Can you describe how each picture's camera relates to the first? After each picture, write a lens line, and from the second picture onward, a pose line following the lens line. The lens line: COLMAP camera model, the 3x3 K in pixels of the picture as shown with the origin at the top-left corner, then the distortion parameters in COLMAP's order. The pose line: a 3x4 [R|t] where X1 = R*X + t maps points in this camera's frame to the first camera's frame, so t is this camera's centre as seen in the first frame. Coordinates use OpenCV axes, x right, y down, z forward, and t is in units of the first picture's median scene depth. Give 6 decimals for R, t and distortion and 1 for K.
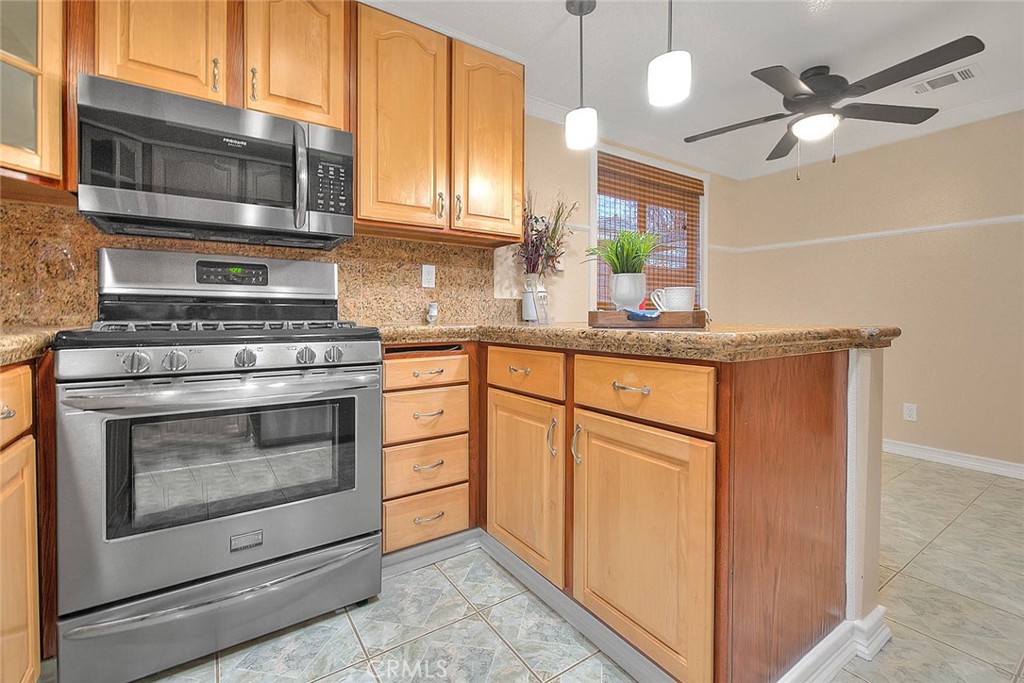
lens RADIAL K [[449.7, 0, 541.1], [0, 449.7, 316.5], [0, 0, 1]] dist [-0.001313, -0.000588]
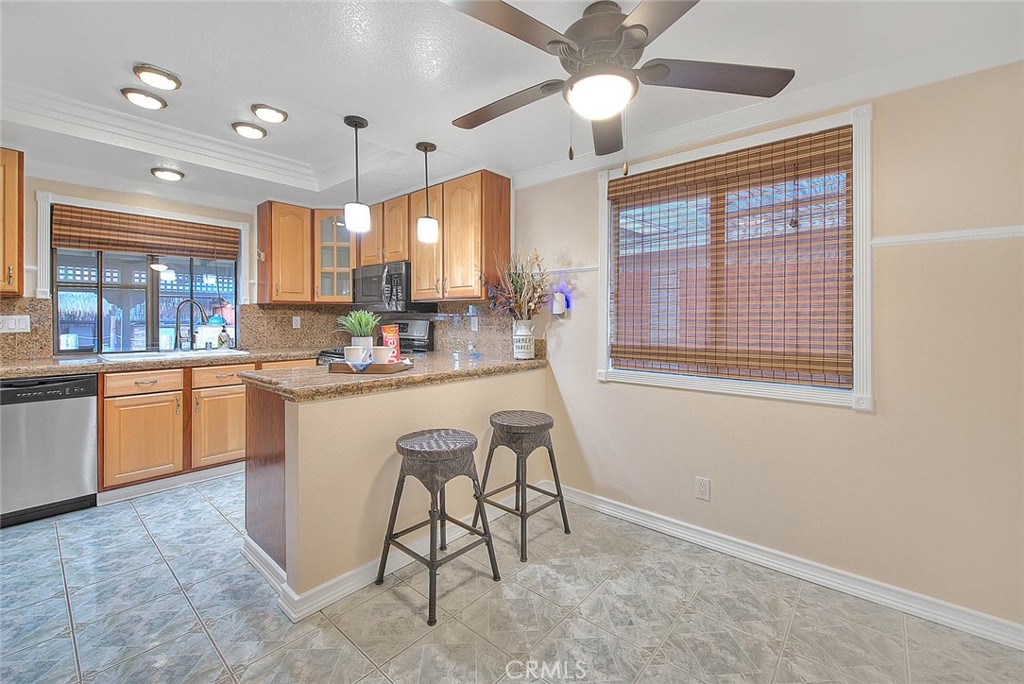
lens RADIAL K [[428.2, 0, 512.9], [0, 428.2, 318.8], [0, 0, 1]] dist [-0.001075, -0.000411]
pose [[0.230935, -0.000806, -0.972969, 1.413185], [-0.006632, 0.999975, -0.002403, -0.120301], [0.972947, 0.007008, 0.230924, 0.898994]]
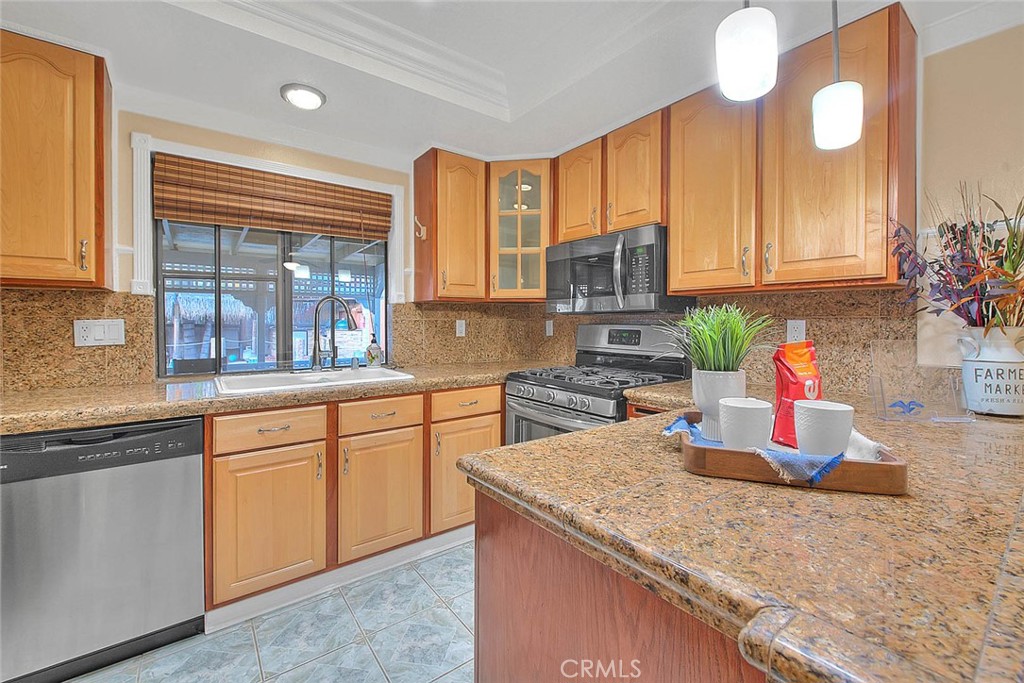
lens RADIAL K [[429.5, 0, 511.0], [0, 429.5, 323.5], [0, 0, 1]] dist [0.000003, -0.000041]
pose [[0.011733, 0.003065, -0.999926, 0.634822], [-0.005380, 0.999981, 0.003002, -0.122429], [0.999917, 0.005345, 0.011750, 0.516485]]
